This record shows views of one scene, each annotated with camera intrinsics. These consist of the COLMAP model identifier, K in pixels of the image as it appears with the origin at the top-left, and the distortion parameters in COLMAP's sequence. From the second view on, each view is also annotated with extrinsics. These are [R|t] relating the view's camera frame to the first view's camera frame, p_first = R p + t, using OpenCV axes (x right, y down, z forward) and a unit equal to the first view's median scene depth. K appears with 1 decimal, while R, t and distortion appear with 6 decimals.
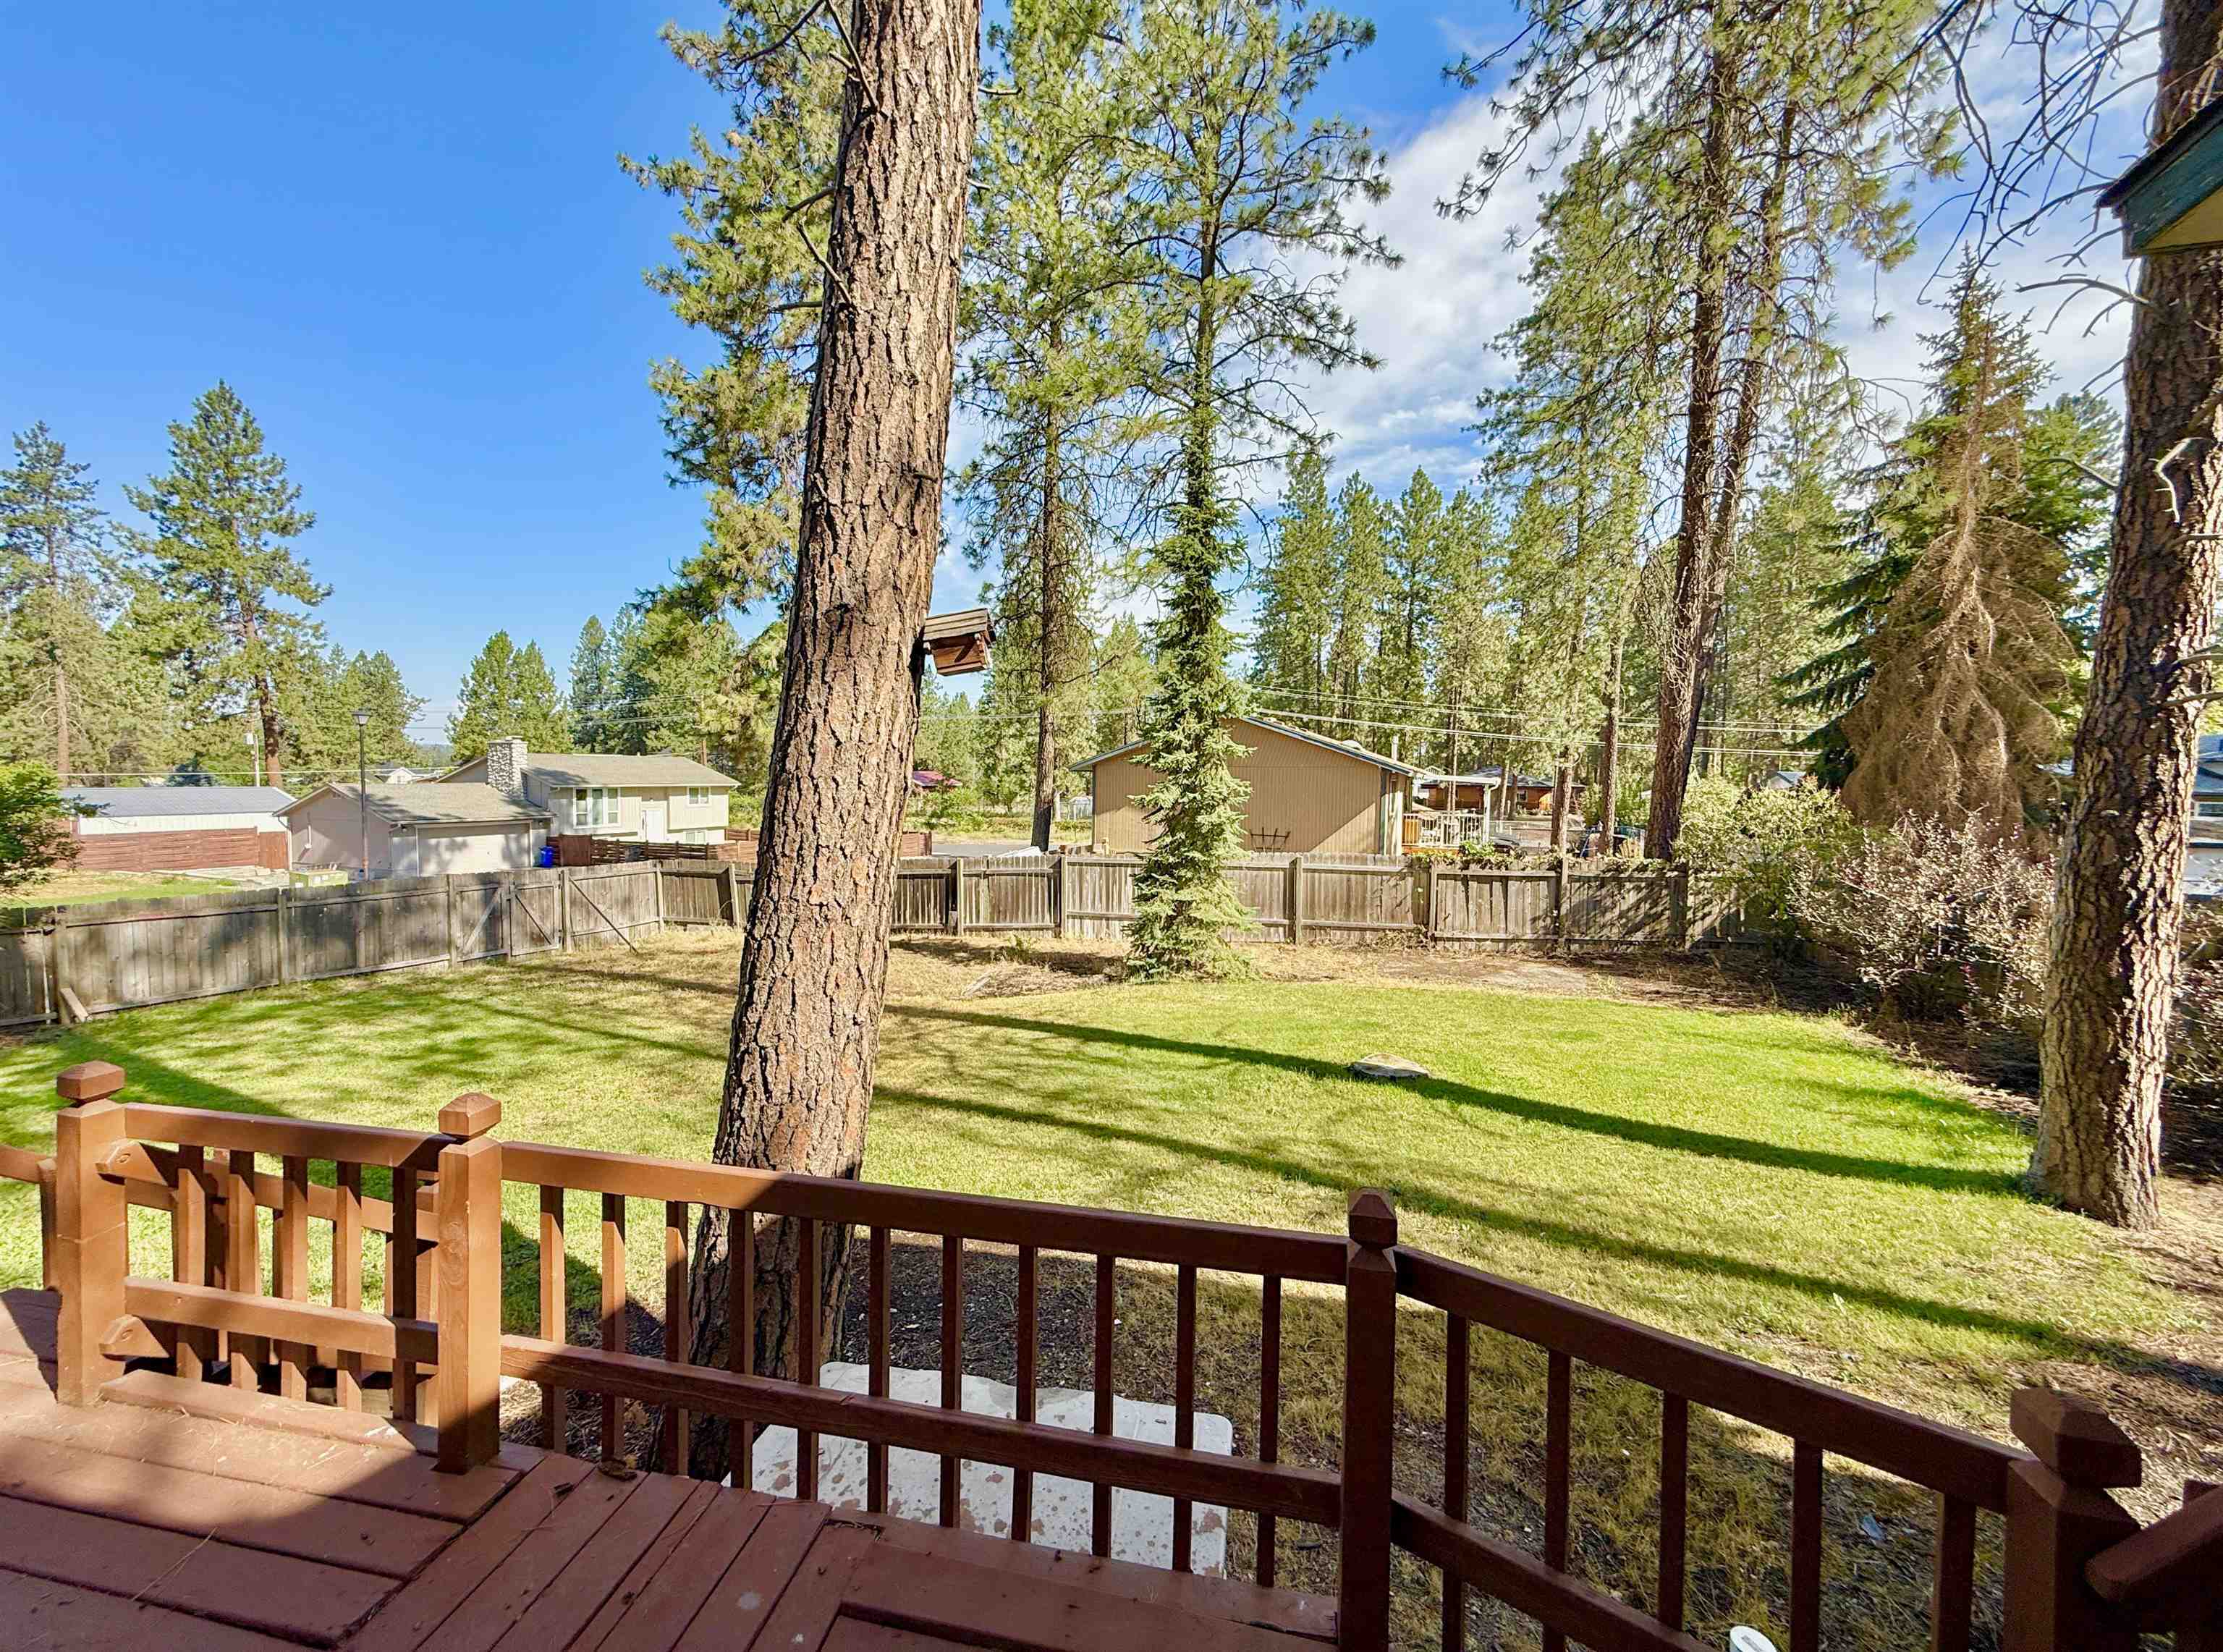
lens RADIAL K [[885.7, 0, 1106.2], [0, 885.7, 820.3], [0, 0, 1]] dist [0.000368, 0.000028]
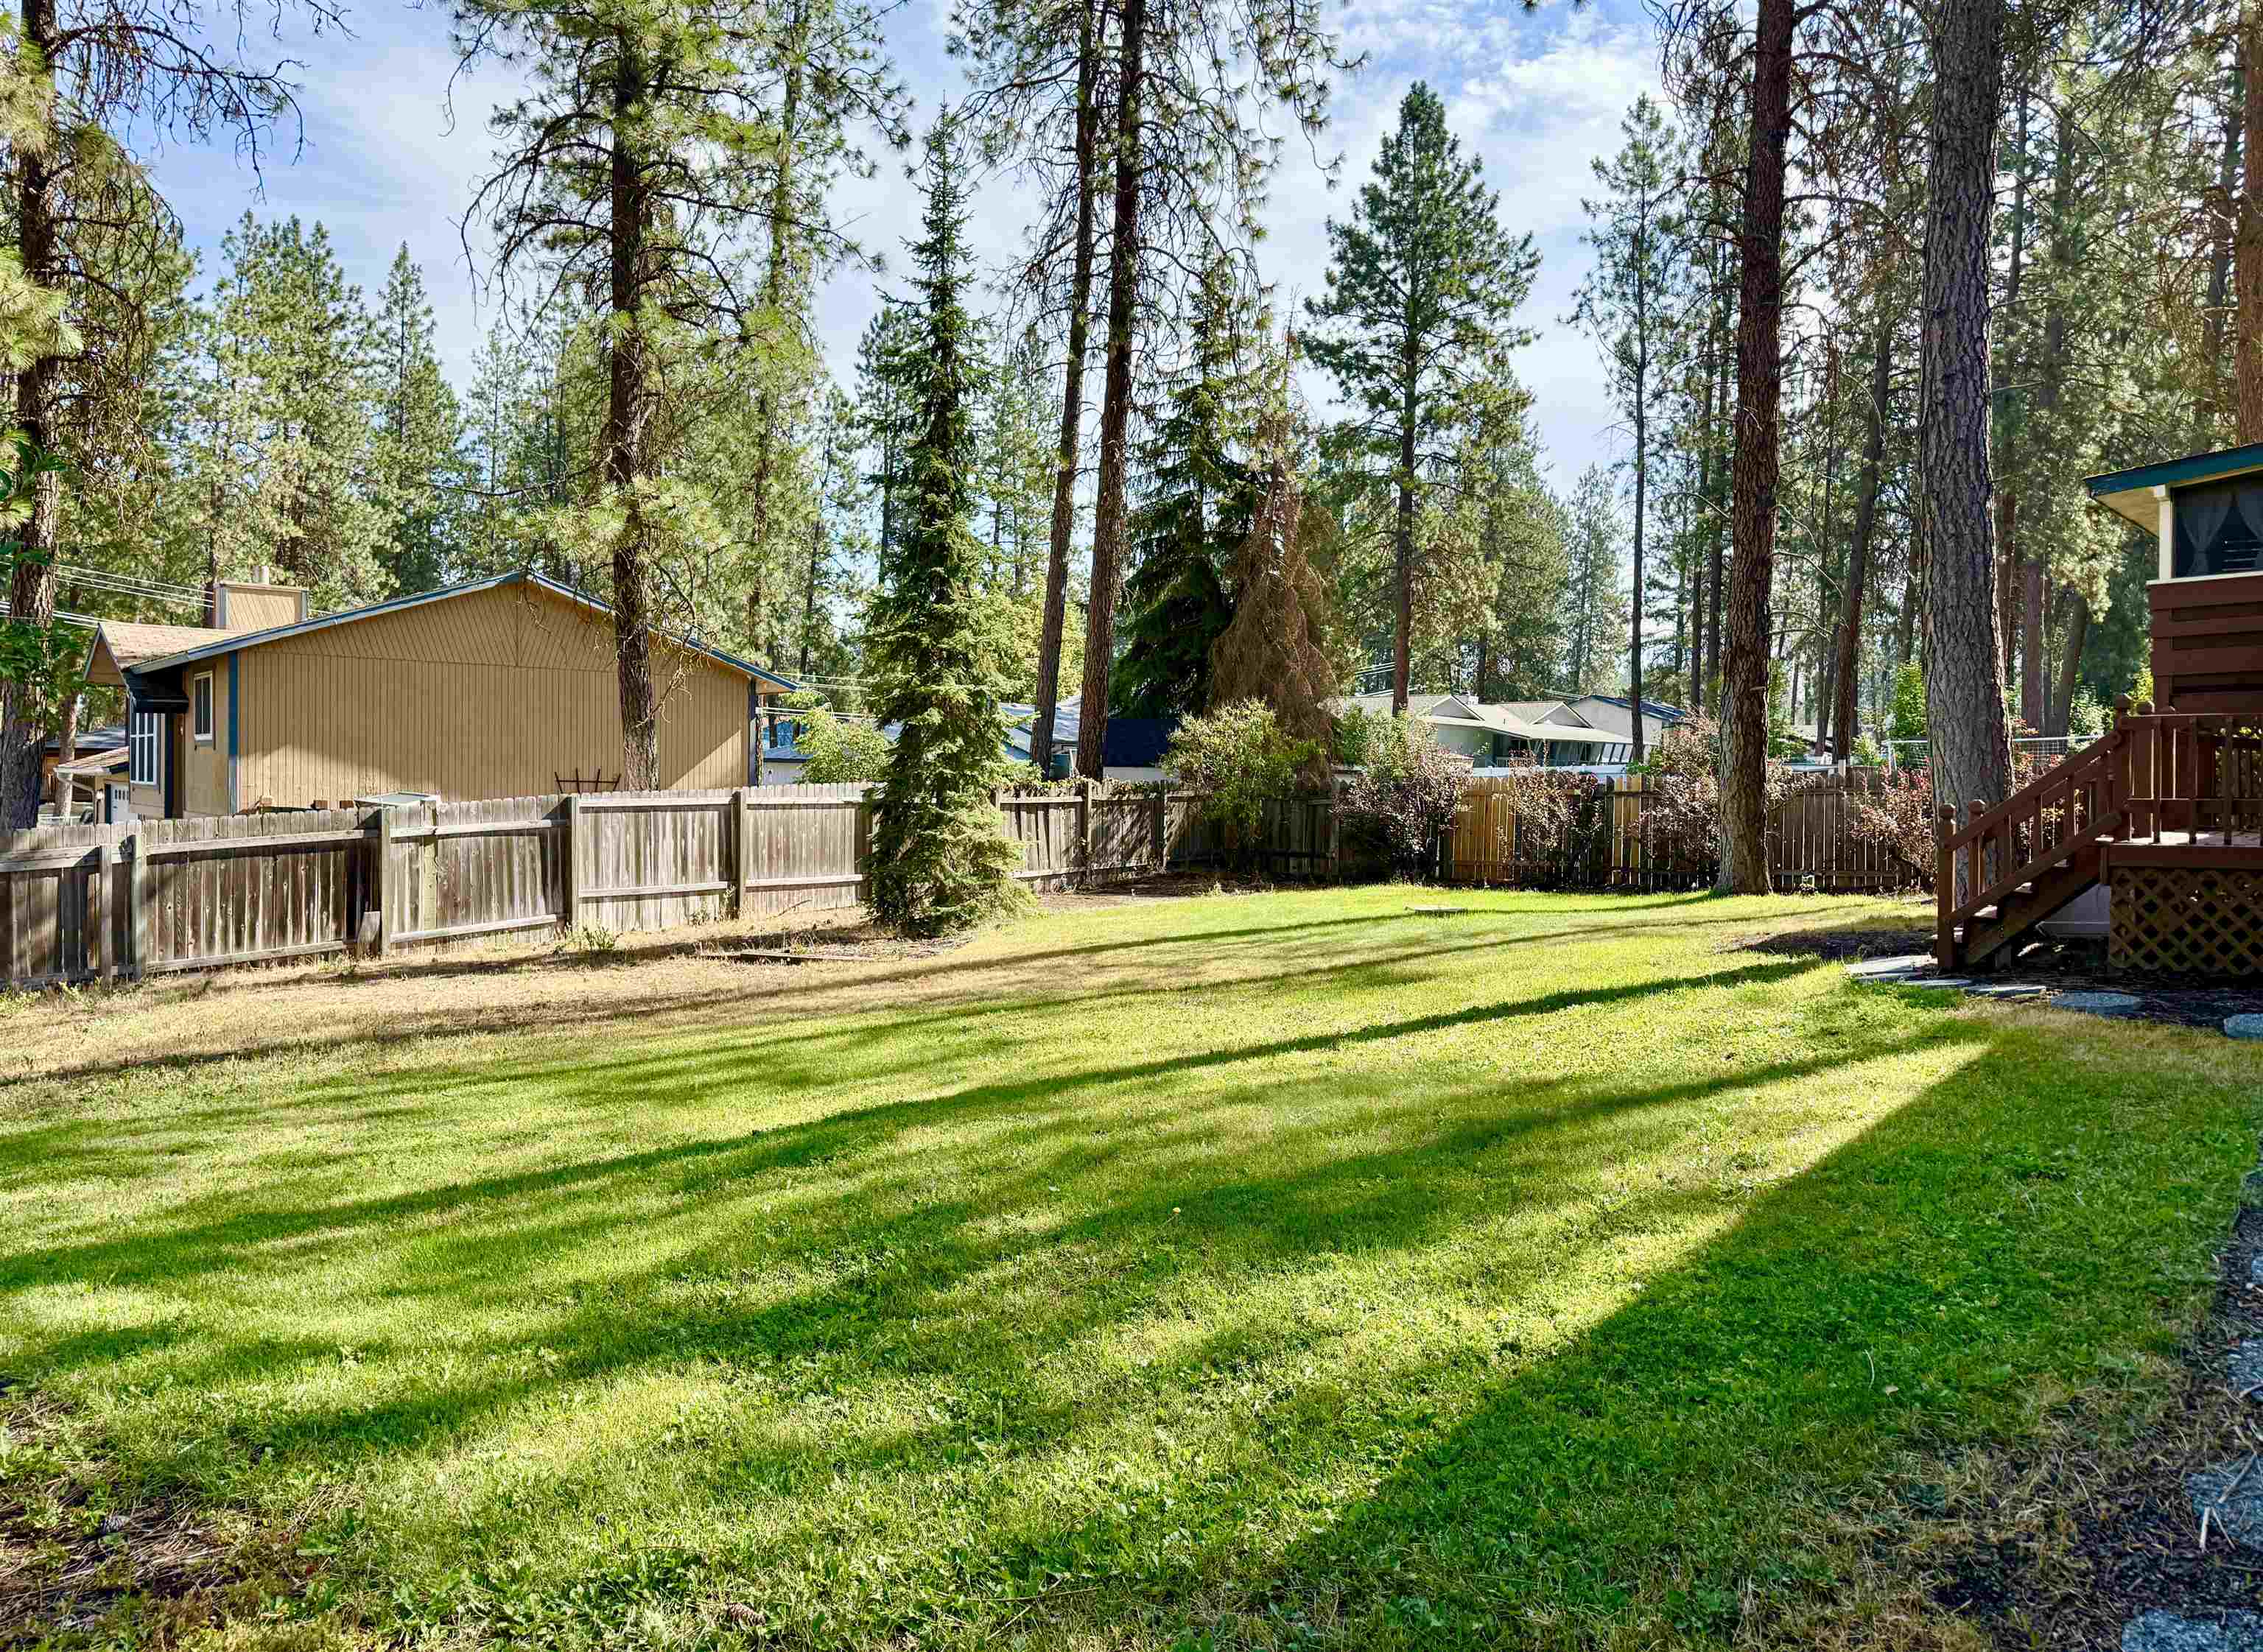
lens RADIAL K [[1575.3, 0, 1129.0], [0, 1575.3, 809.8], [0, 0, 1]] dist [0.004300, -0.019117]
pose [[0.481154, -0.027600, 0.876201, -0.860738], [0.039134, 0.999184, 0.009984, 0.057652], [-0.875762, 0.029485, 0.481842, 0.192391]]
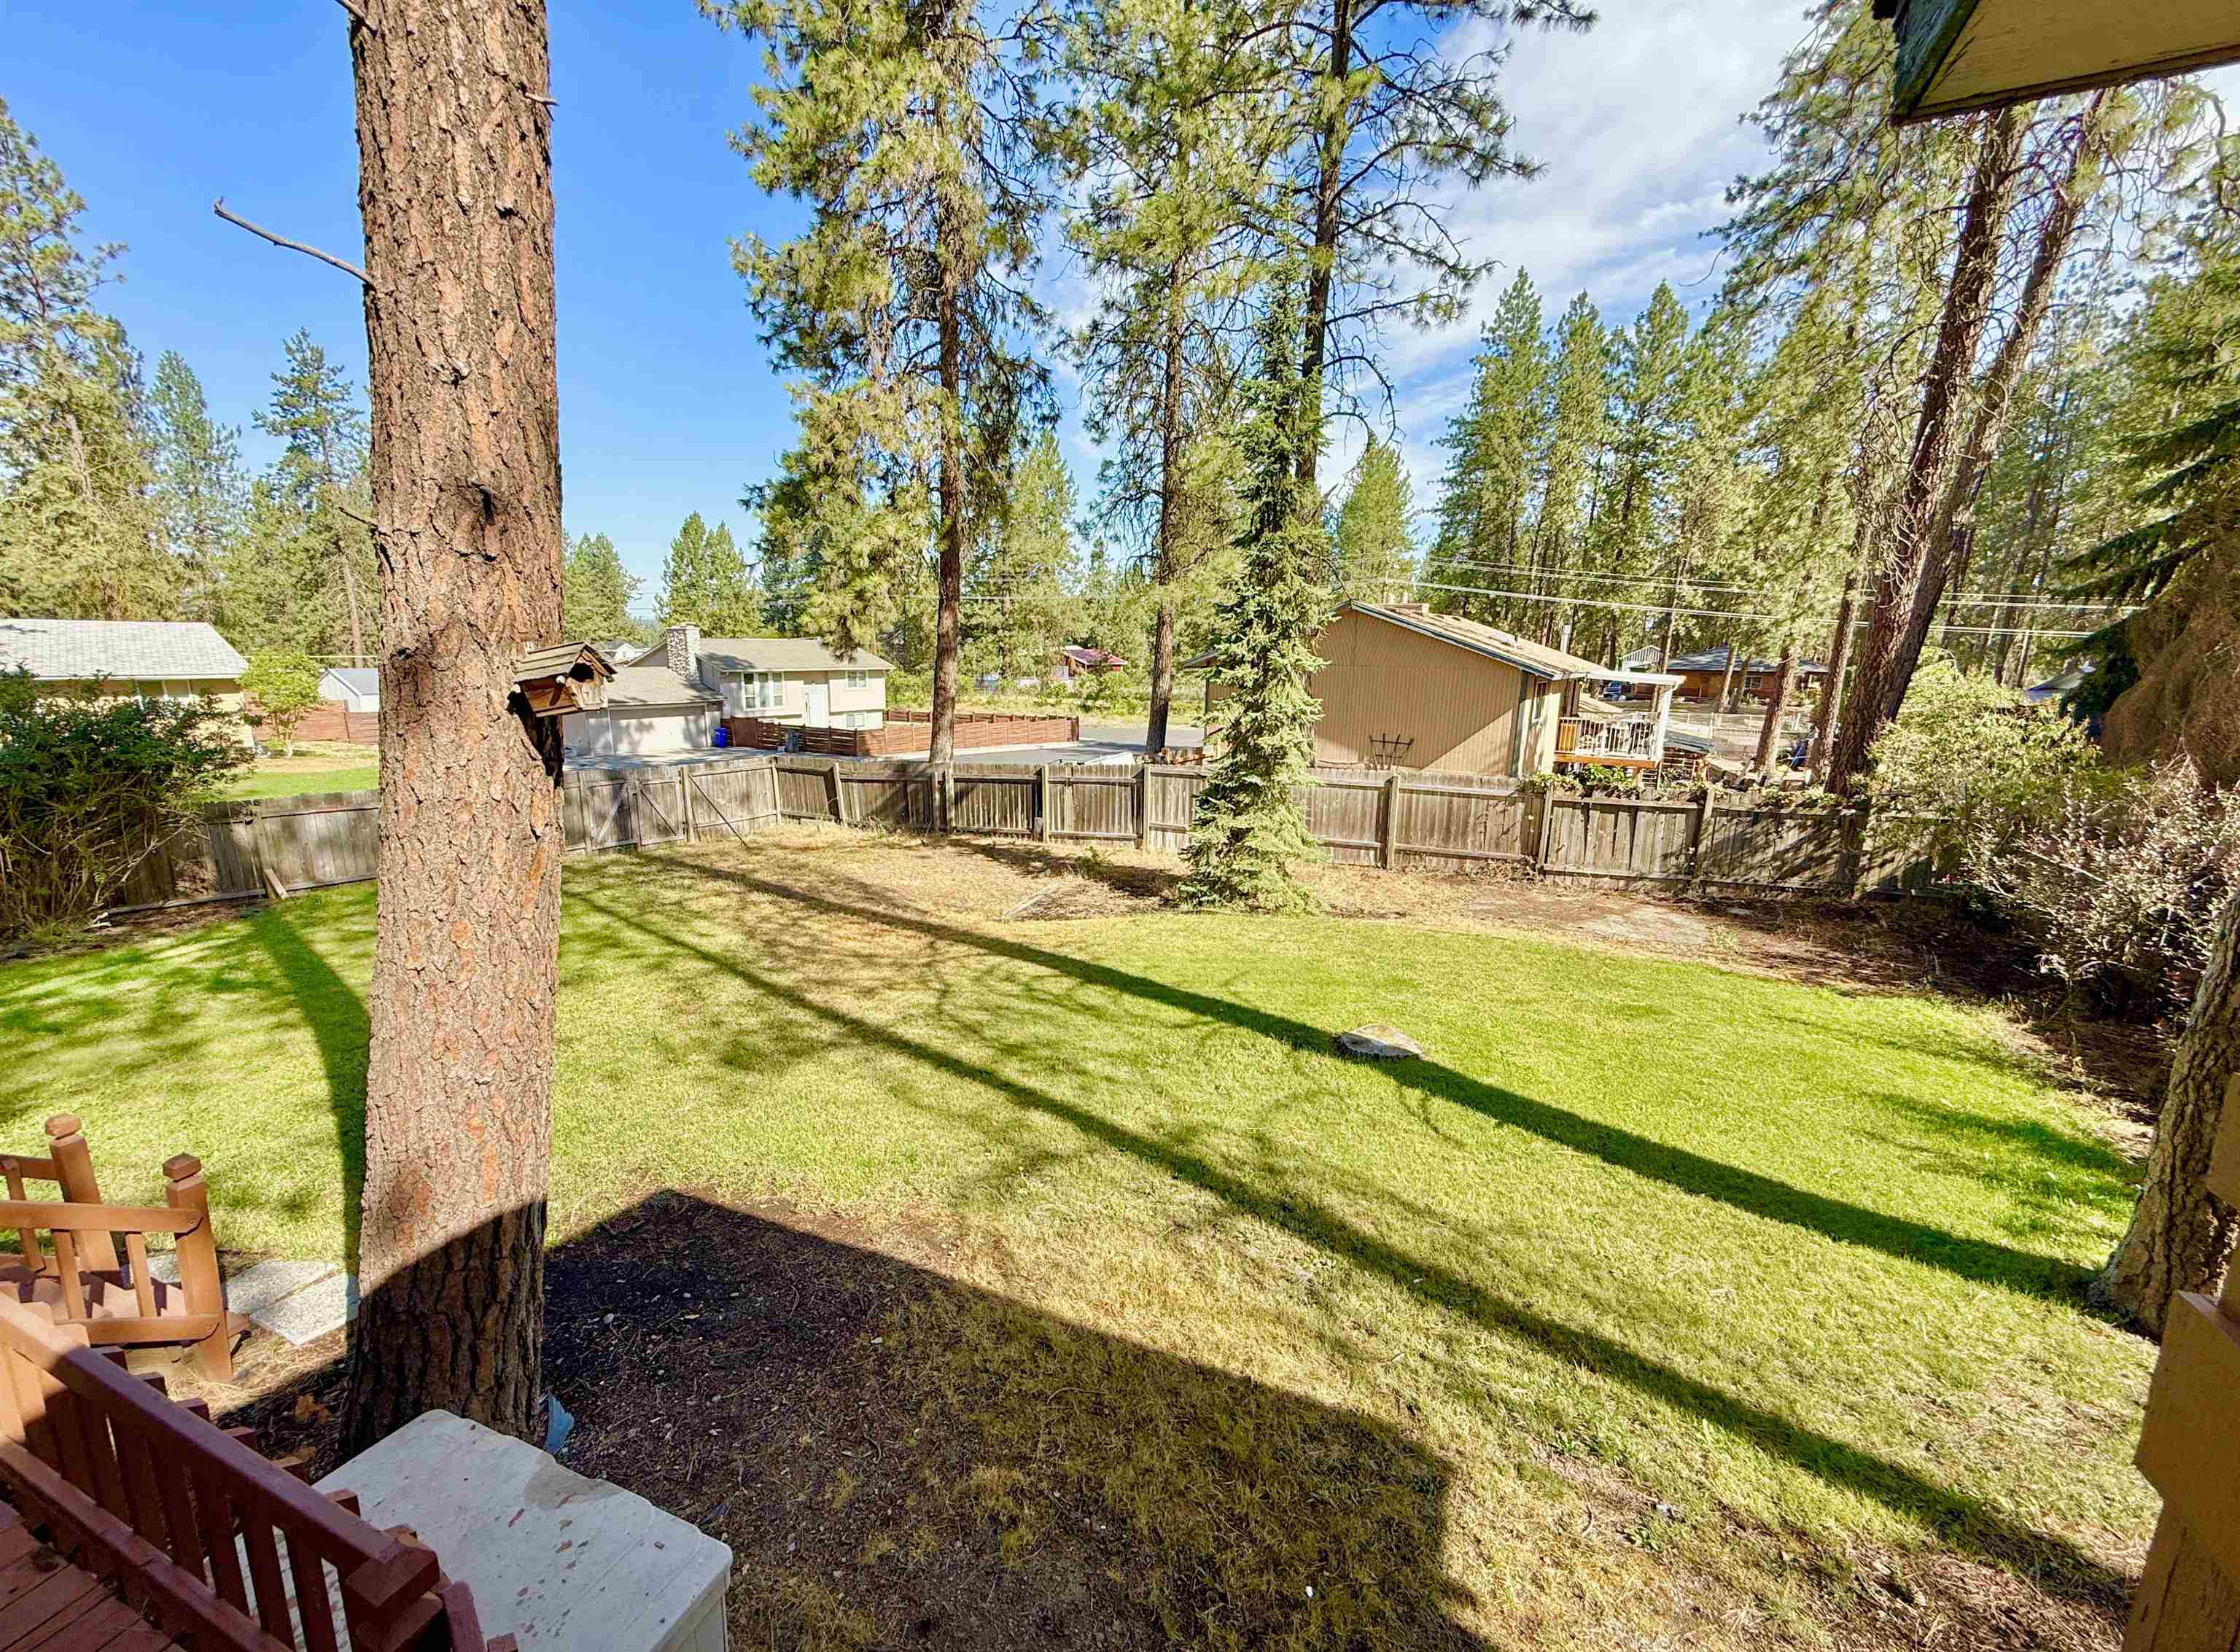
lens RADIAL K [[892.6, 0, 1114.5], [0, 892.6, 841.2], [0, 0, 1]] dist [0.000488, -0.000089]
pose [[0.982102, 0.042748, -0.183432, 0.109114], [-0.012885, 0.986870, 0.161001, -0.038381], [0.187906, -0.155756, 0.969758, 0.041800]]
